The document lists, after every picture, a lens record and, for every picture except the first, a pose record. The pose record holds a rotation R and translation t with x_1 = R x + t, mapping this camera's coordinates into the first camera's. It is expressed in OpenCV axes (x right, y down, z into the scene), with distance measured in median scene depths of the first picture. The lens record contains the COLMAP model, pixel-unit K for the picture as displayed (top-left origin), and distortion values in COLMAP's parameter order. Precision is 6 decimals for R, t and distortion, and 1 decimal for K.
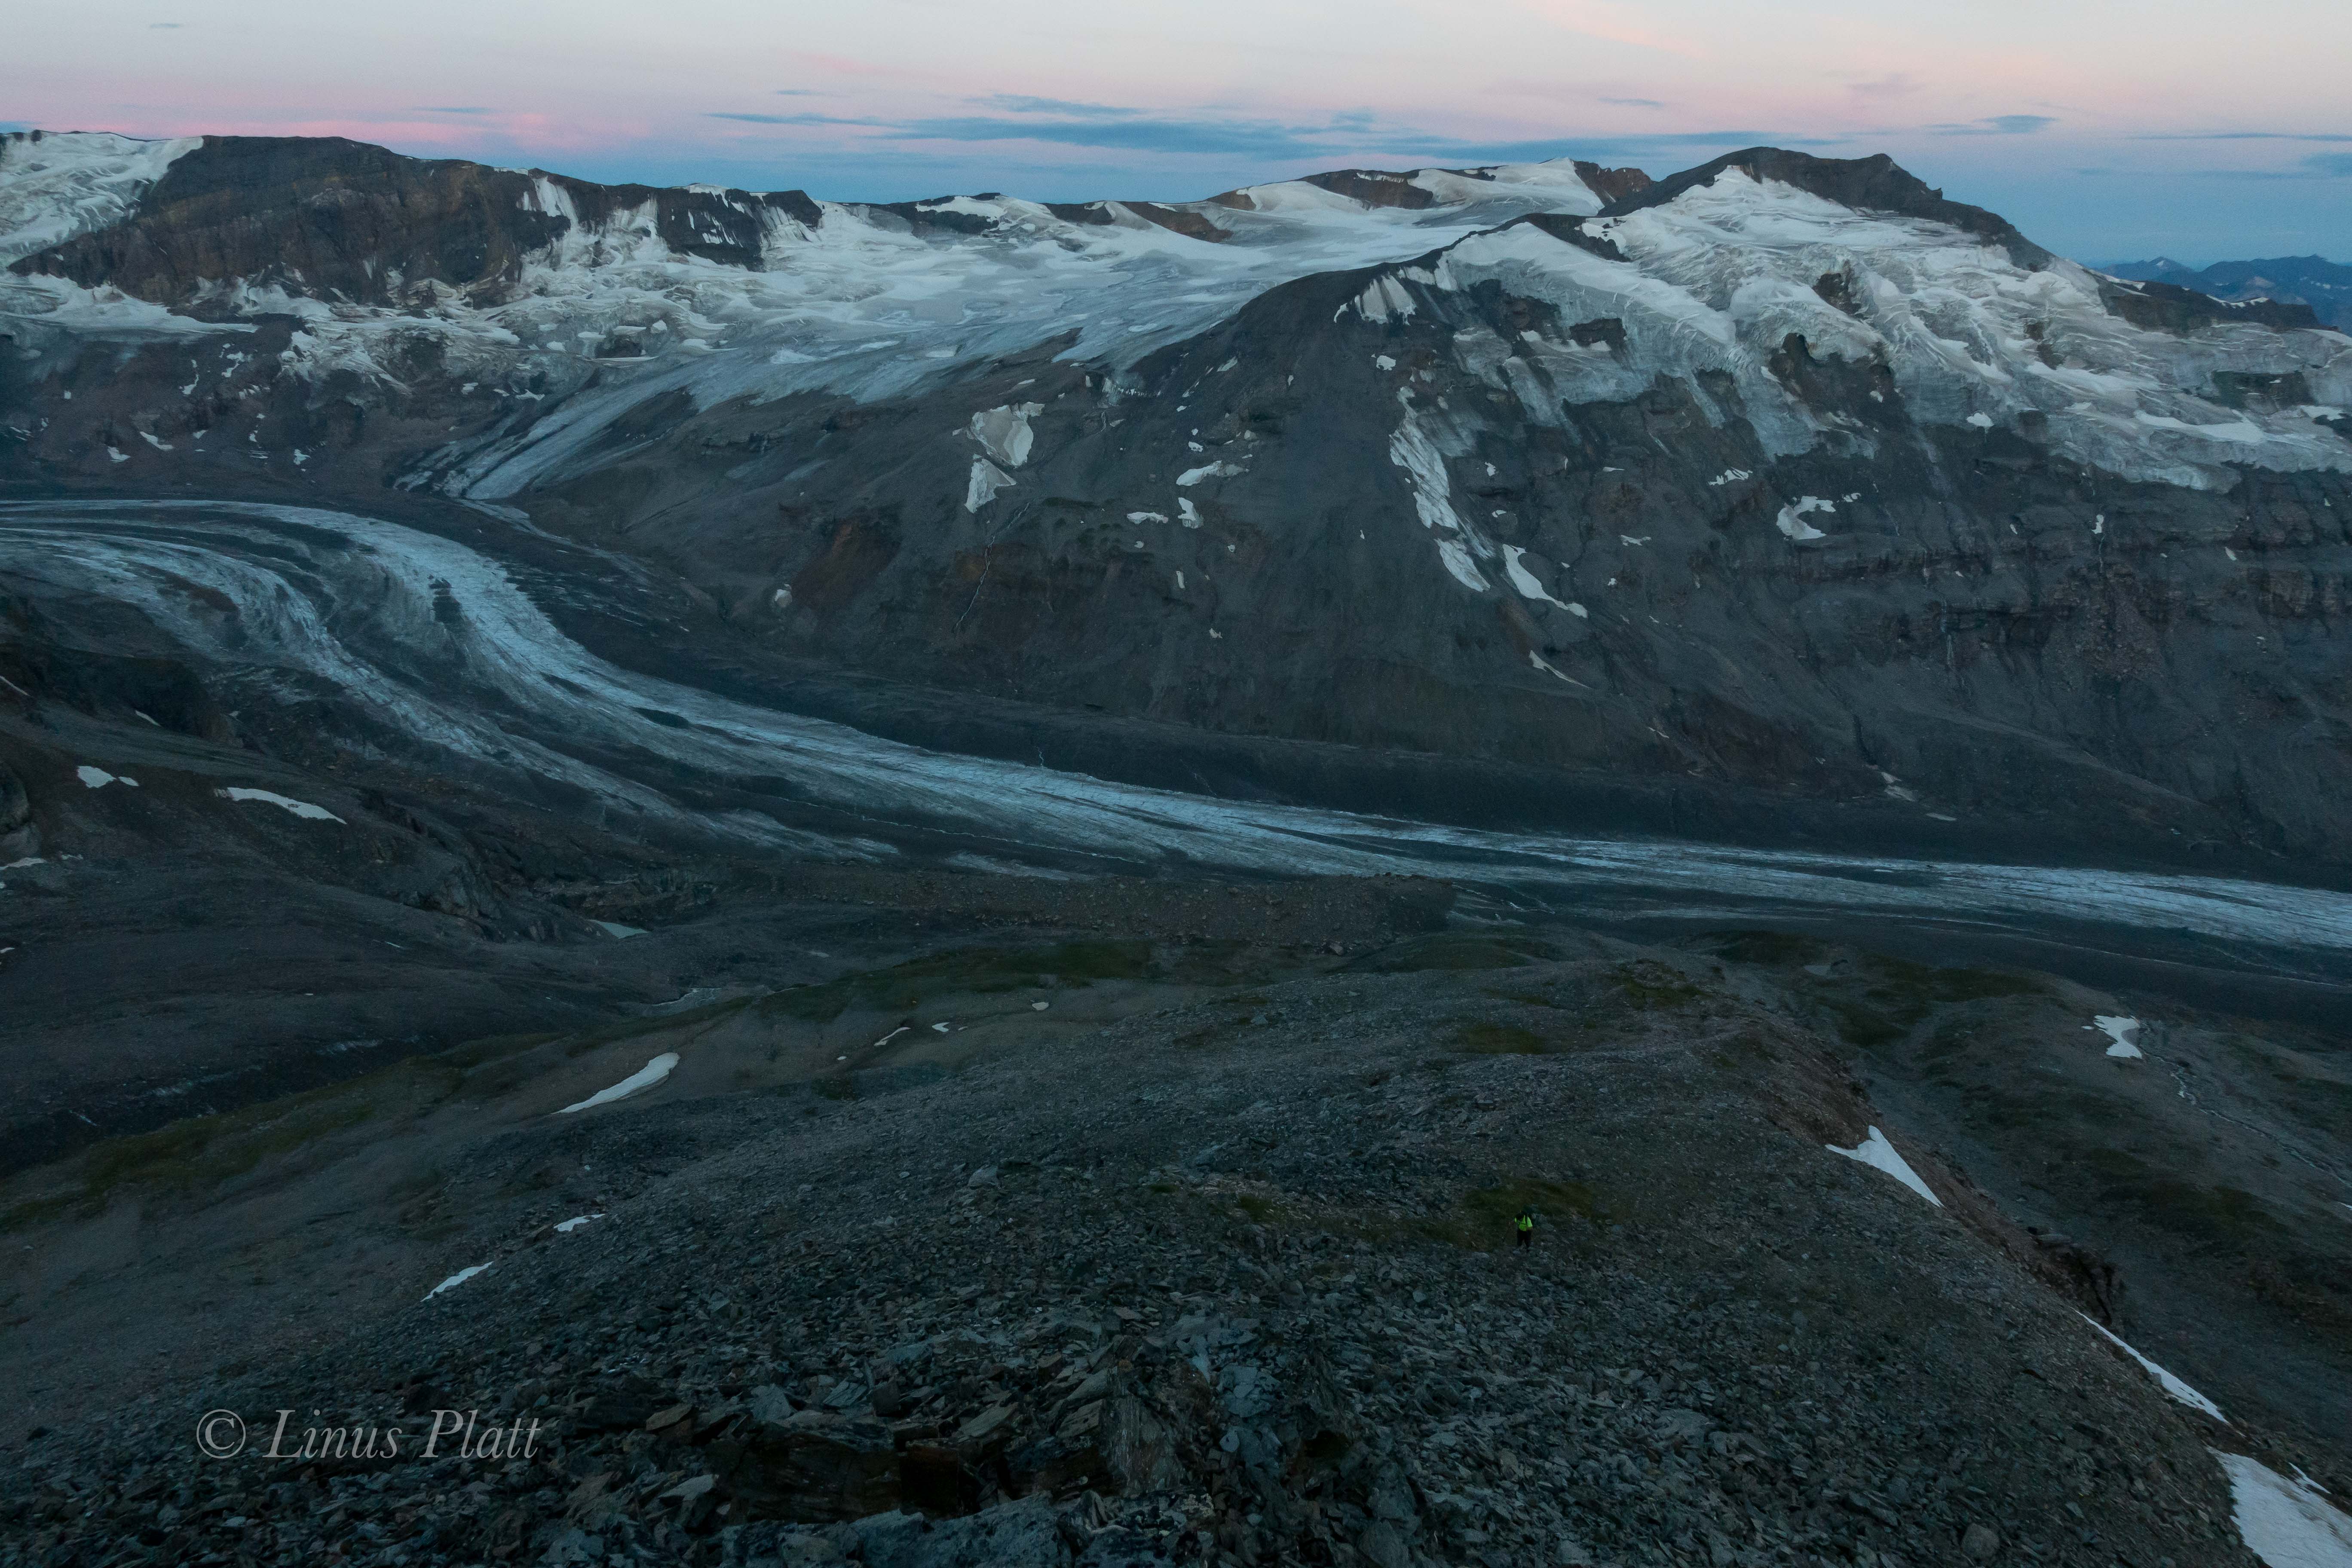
lens RADIAL K [[1631.2, 0, 1174.1], [0, 1631.2, 783.8], [0, 0, 1]] dist [0.003092, -0.001617]
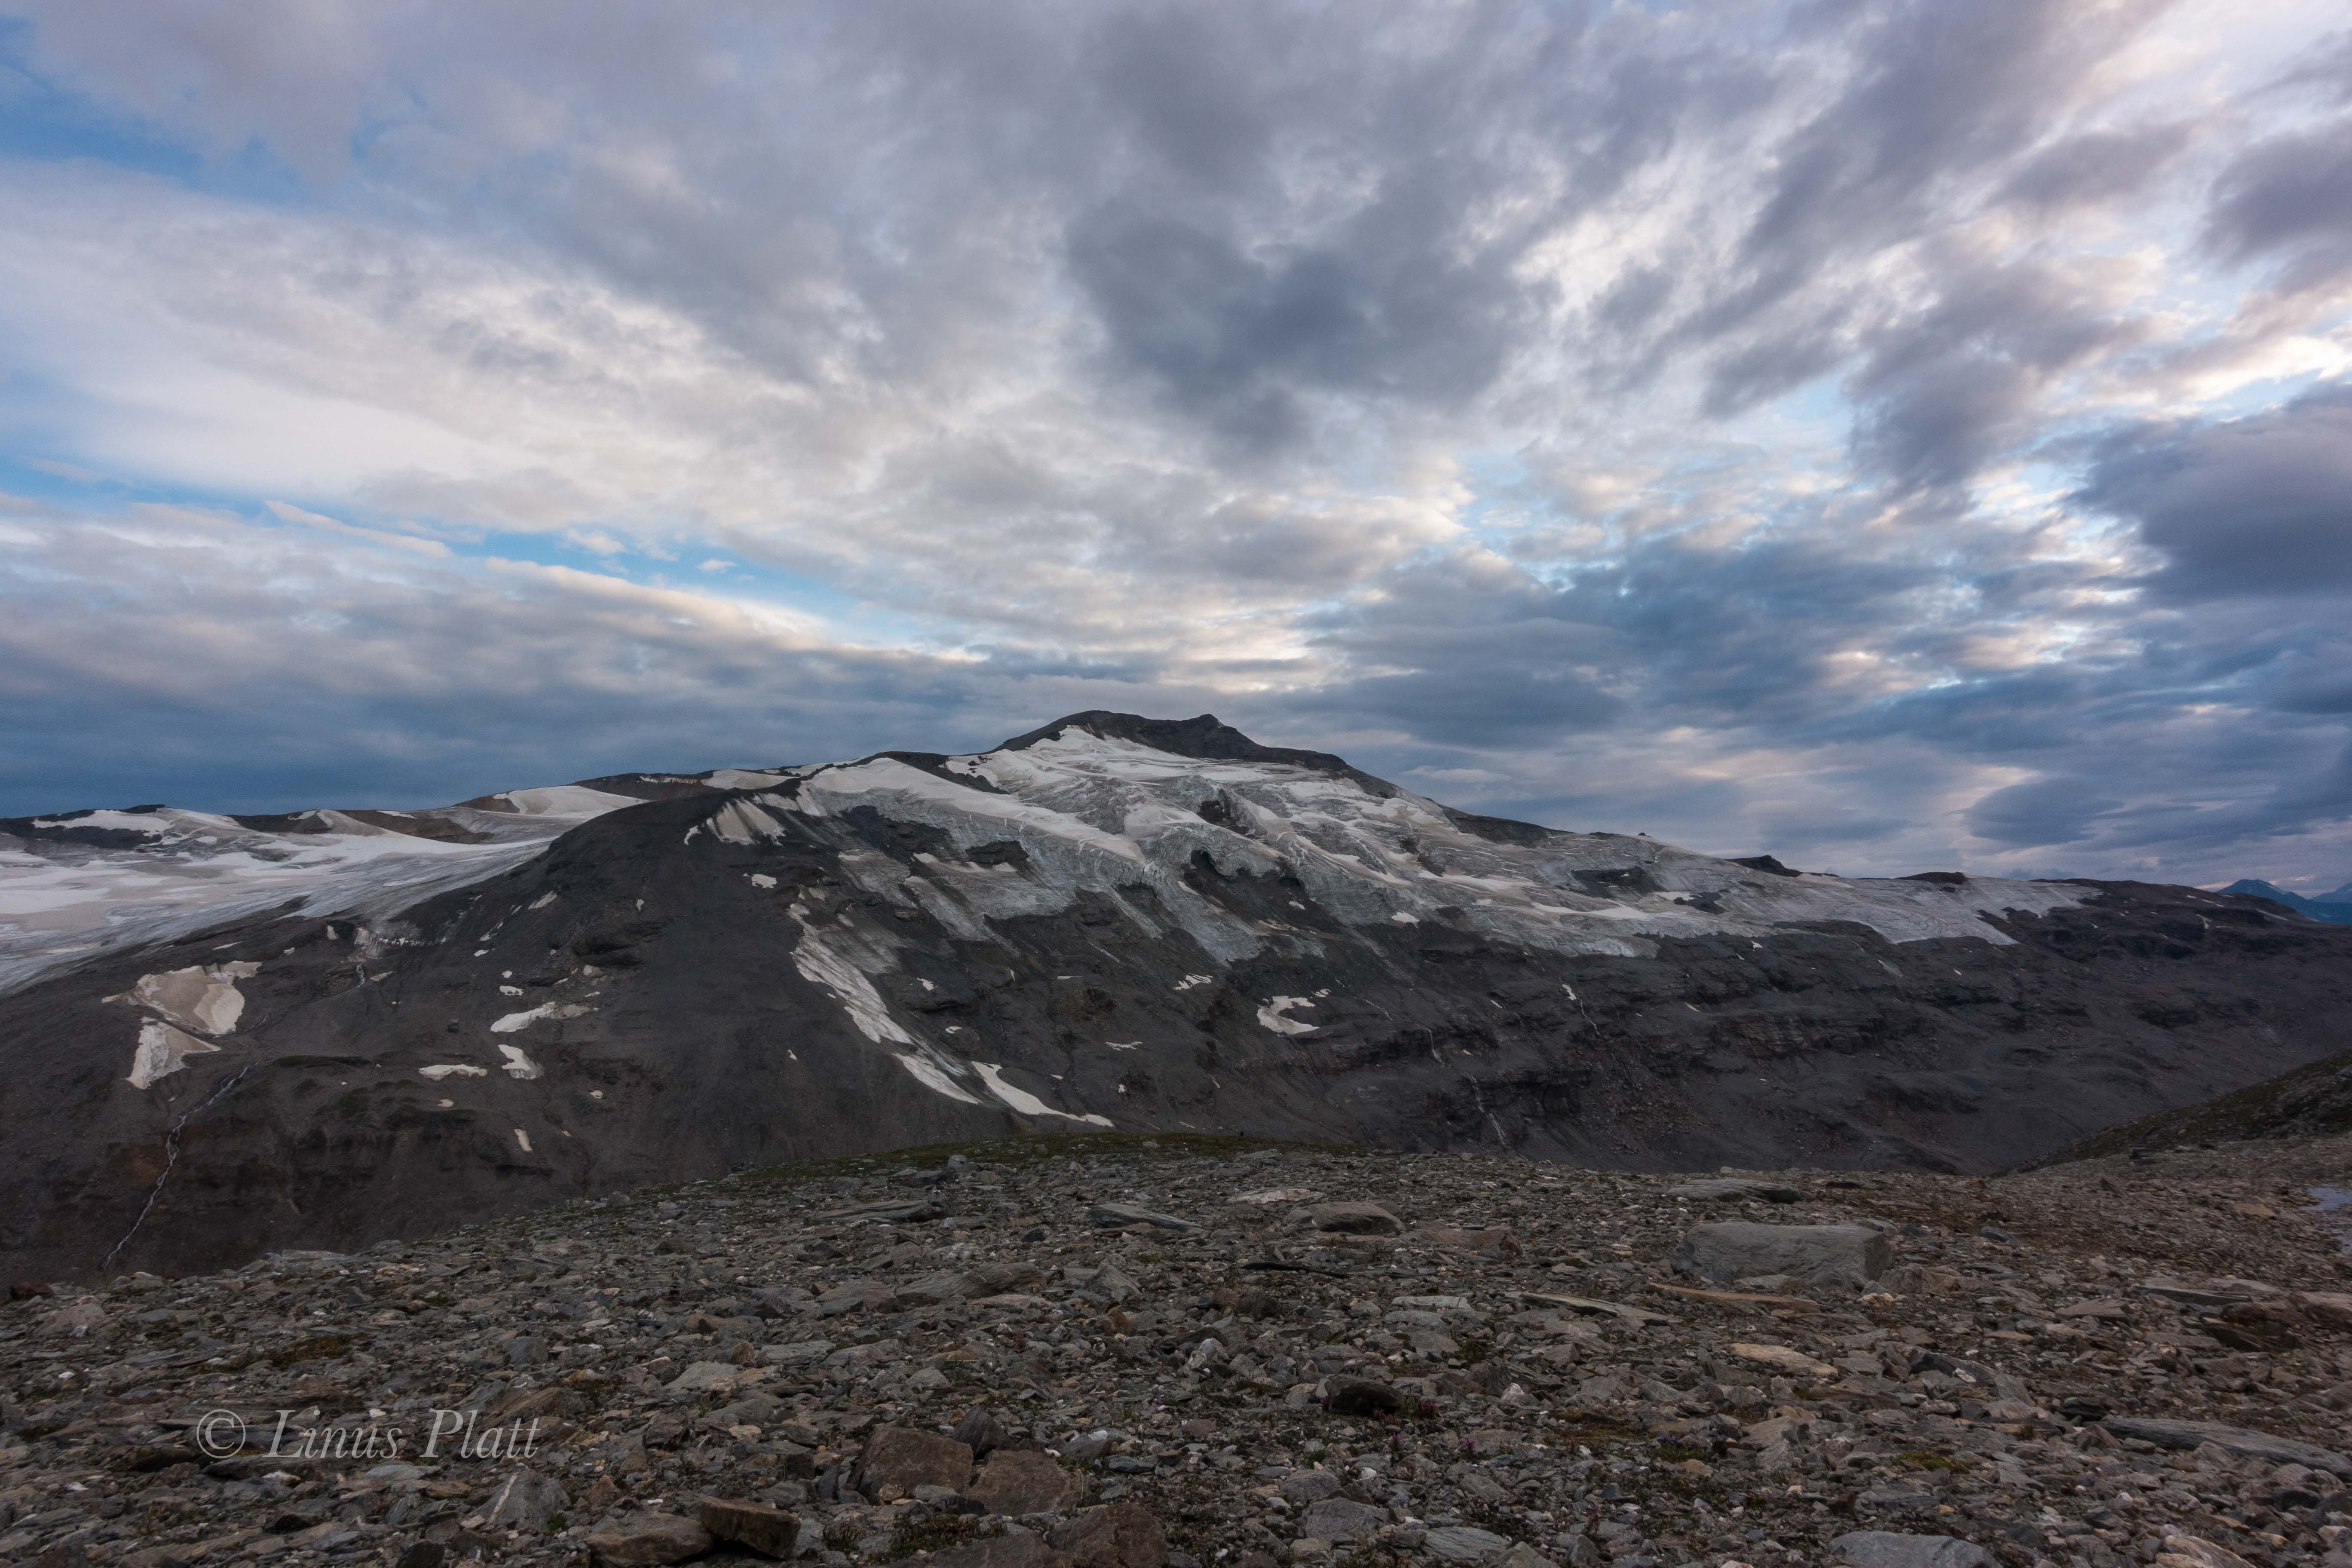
lens RADIAL K [[1619.6, 0, 1187.2], [0, 1619.6, 779.9], [0, 0, 1]] dist [0.001979, -0.004697]
pose [[0.885685, 0.001171, 0.464285, -0.052110], [0.199360, 0.902158, -0.382579, 0.037982], [-0.419306, 0.431404, 0.798794, 0.263641]]
